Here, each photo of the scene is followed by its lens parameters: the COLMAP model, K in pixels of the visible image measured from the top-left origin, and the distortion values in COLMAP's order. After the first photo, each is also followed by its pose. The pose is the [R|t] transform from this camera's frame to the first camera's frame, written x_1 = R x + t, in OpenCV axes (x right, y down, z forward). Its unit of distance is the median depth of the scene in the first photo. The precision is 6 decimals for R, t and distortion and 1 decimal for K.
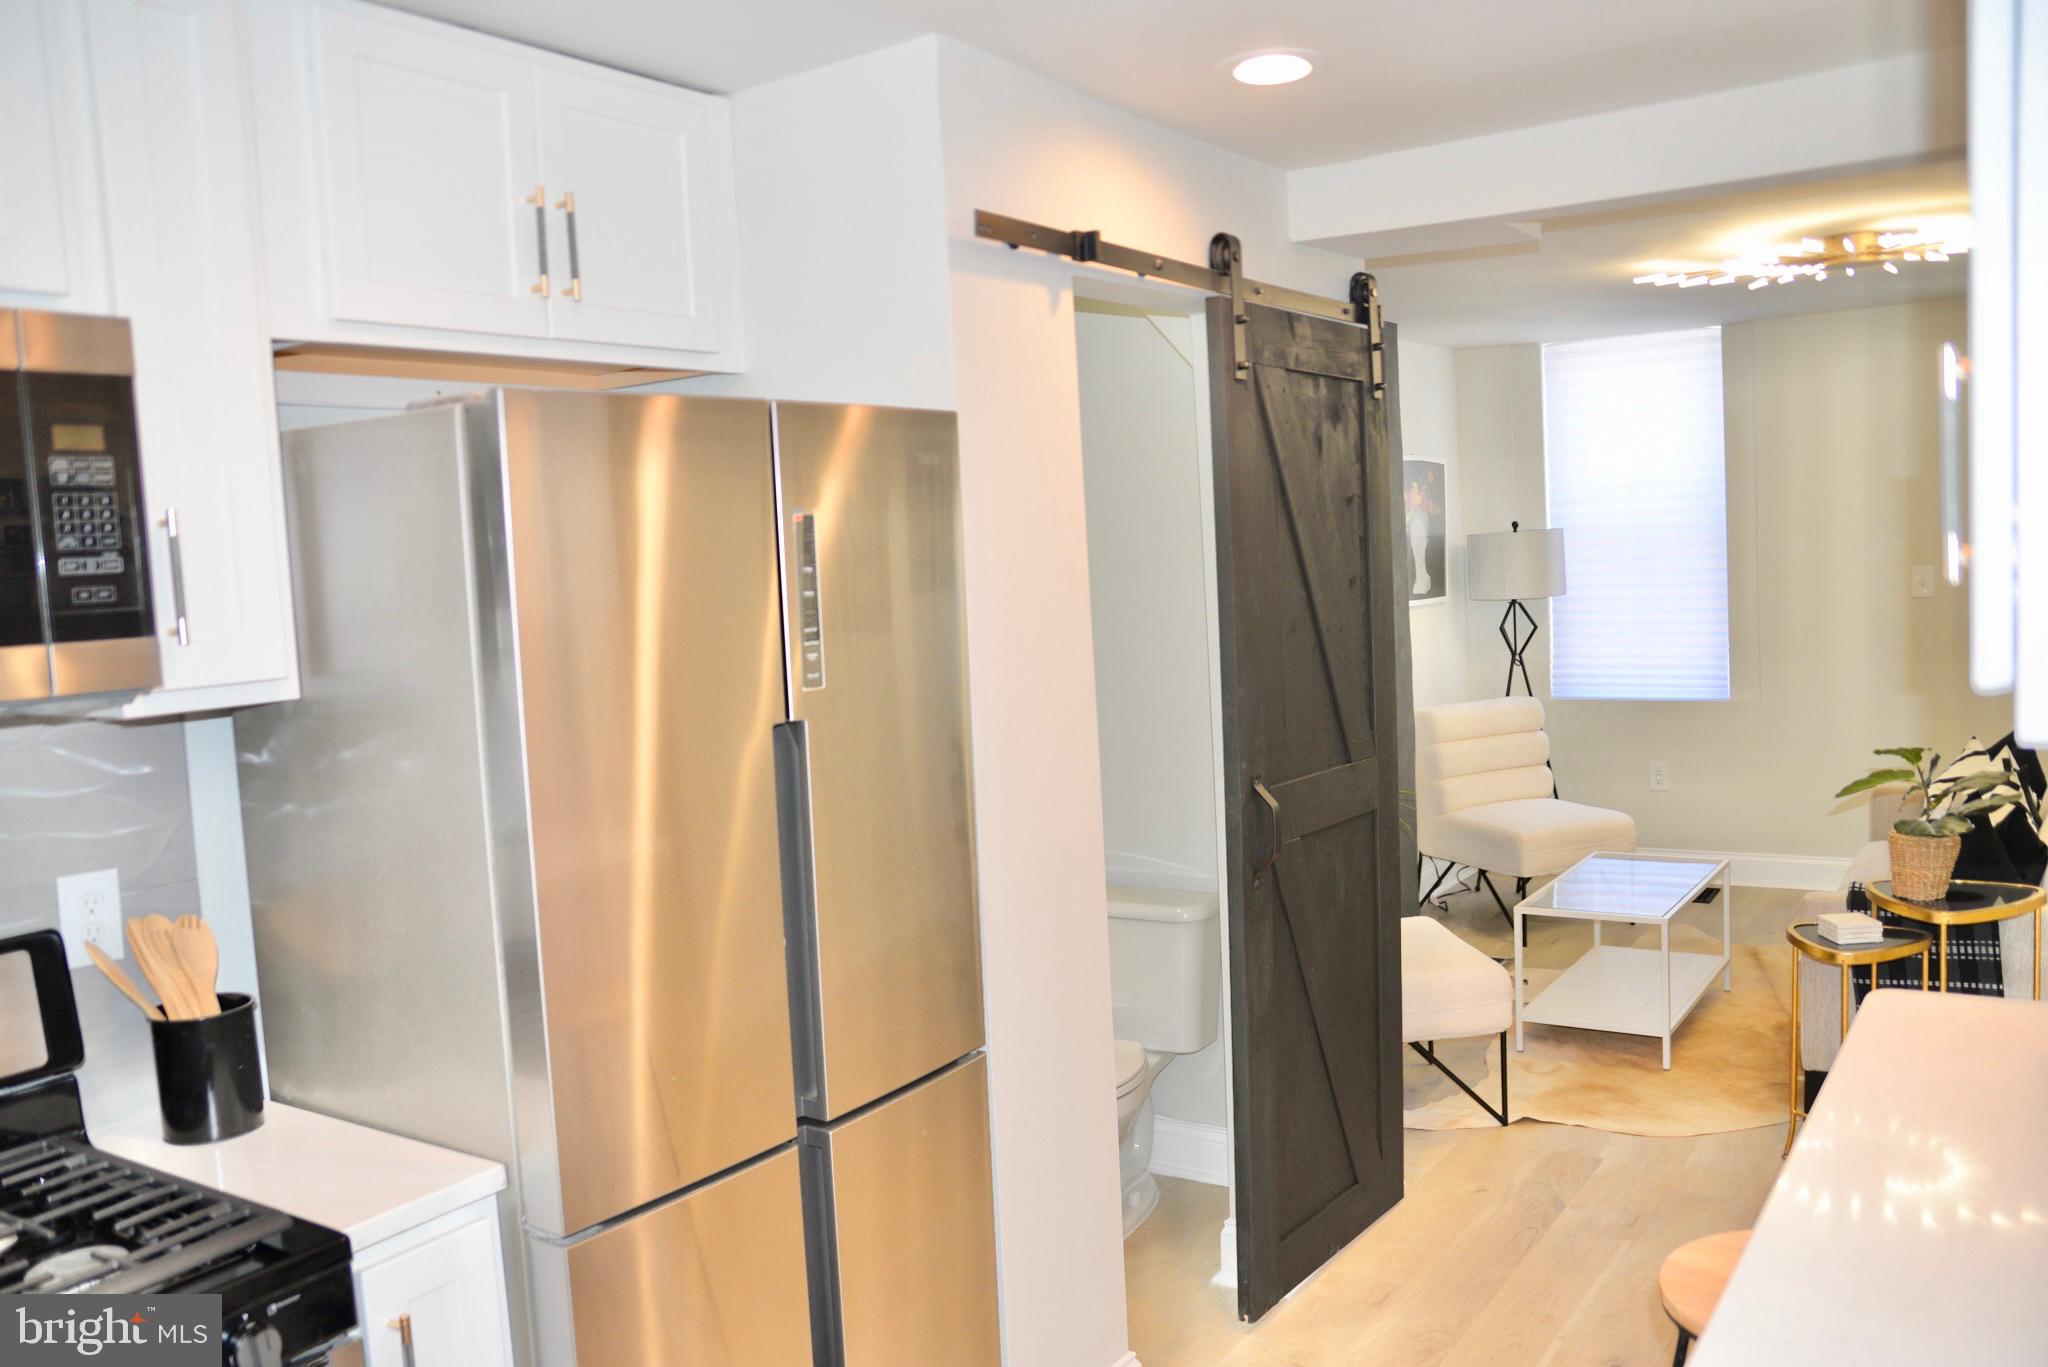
lens RADIAL K [[1648.6, 0, 1012.6], [0, 1648.6, 691.6], [0, 0, 1]] dist [-0.110175, 0.098716]
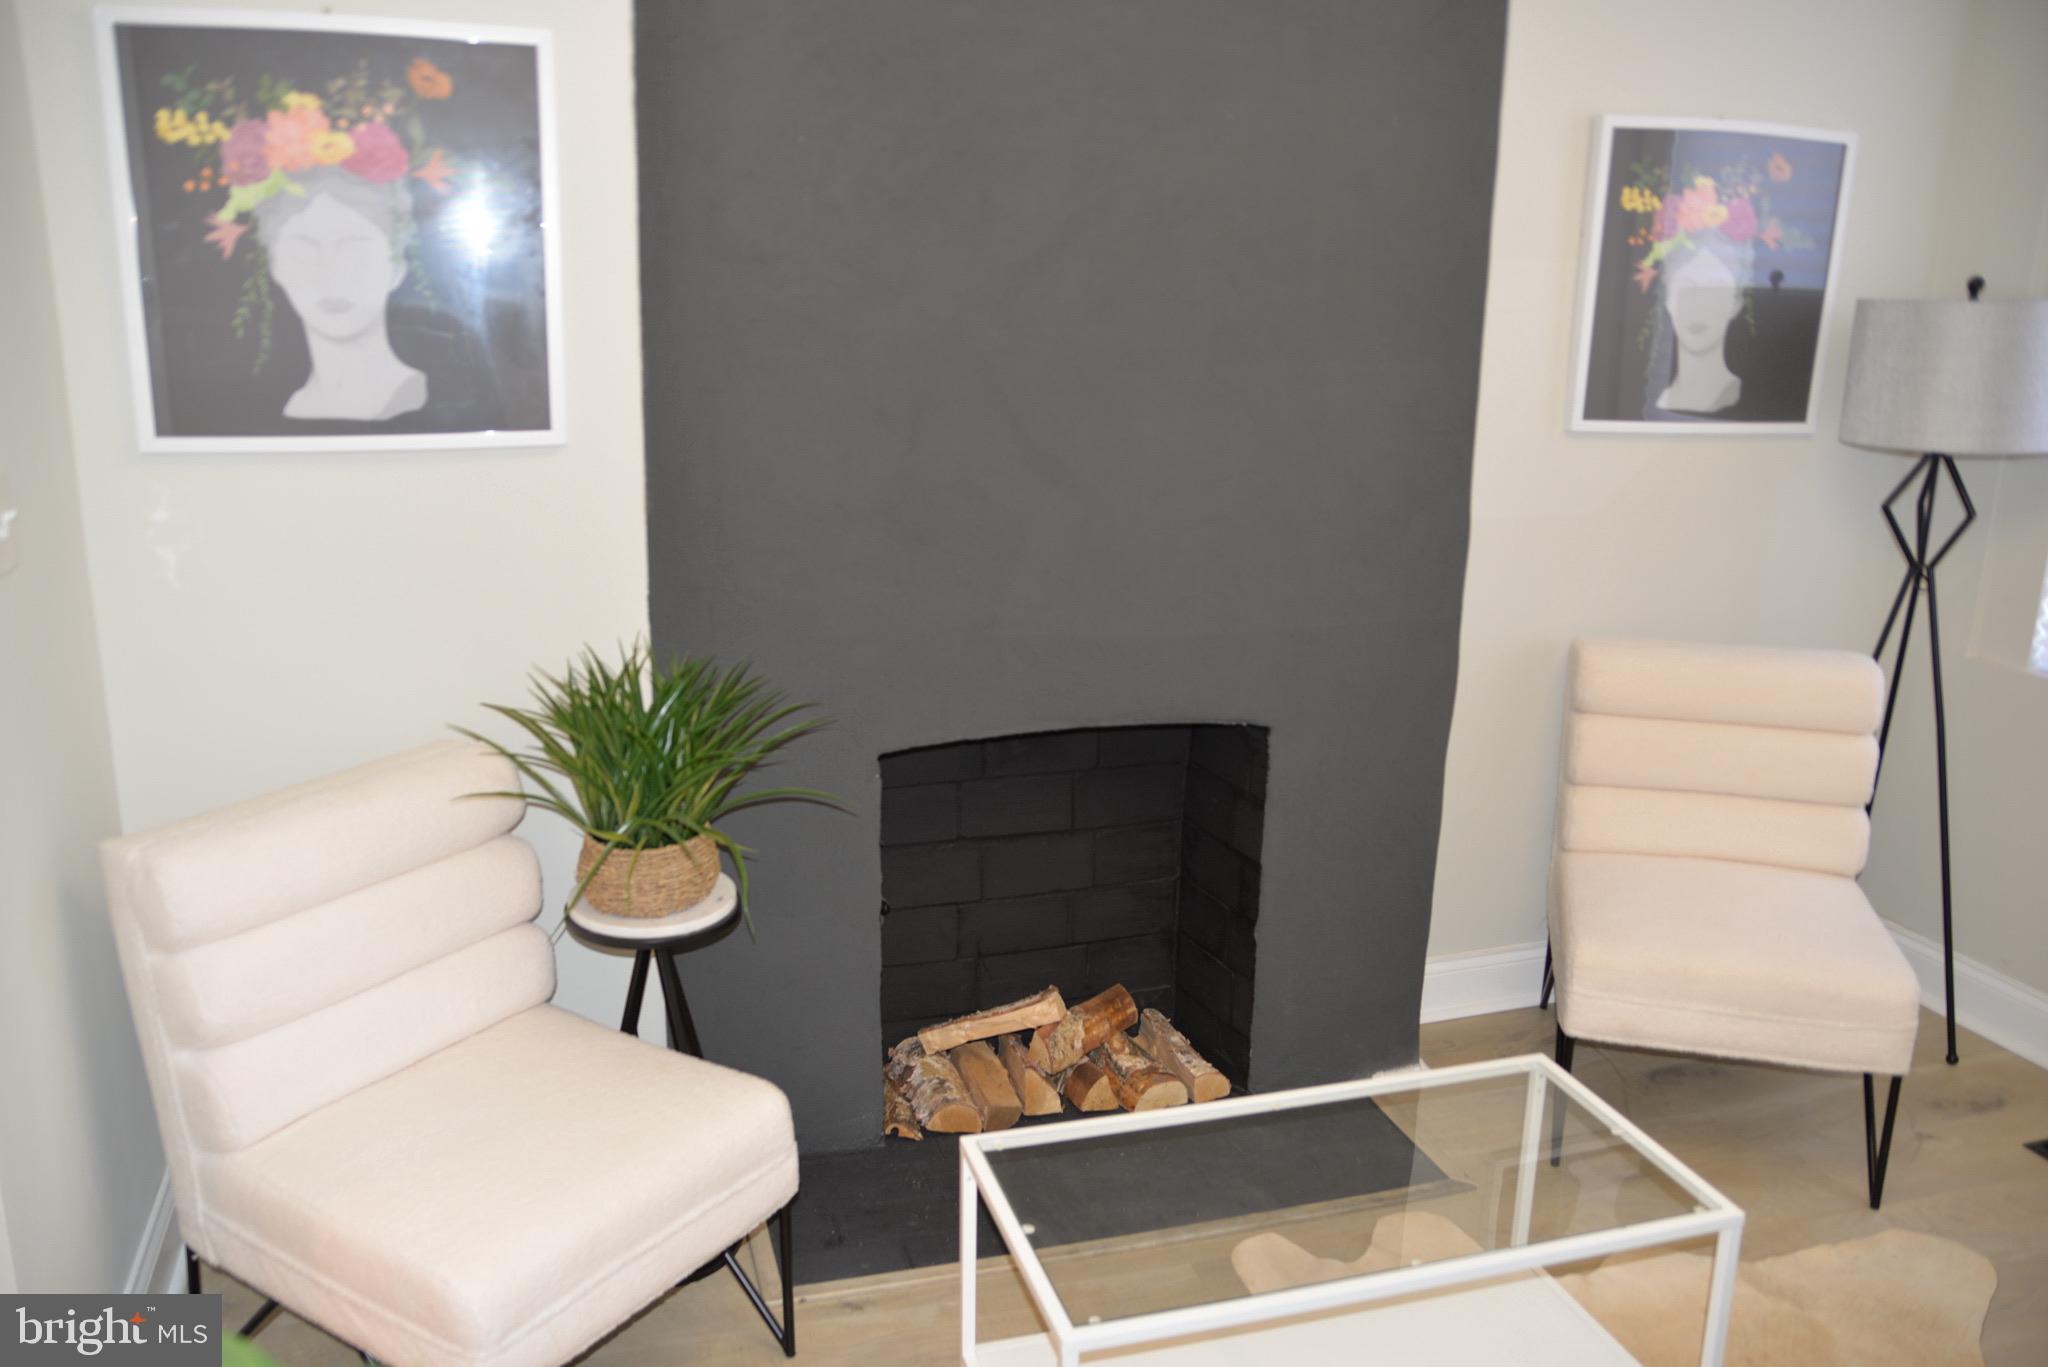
lens RADIAL K [[1648.6, 0, 1067.7], [0, 1648.6, 705.8], [0, 0, 1]] dist [-0.110175, 0.098716]
pose [[0.781197, 0.229859, -0.580427, 0.828725], [-0.116075, 0.967016, 0.226729, -0.127451], [0.613398, -0.109747, 0.782111, 1.000141]]
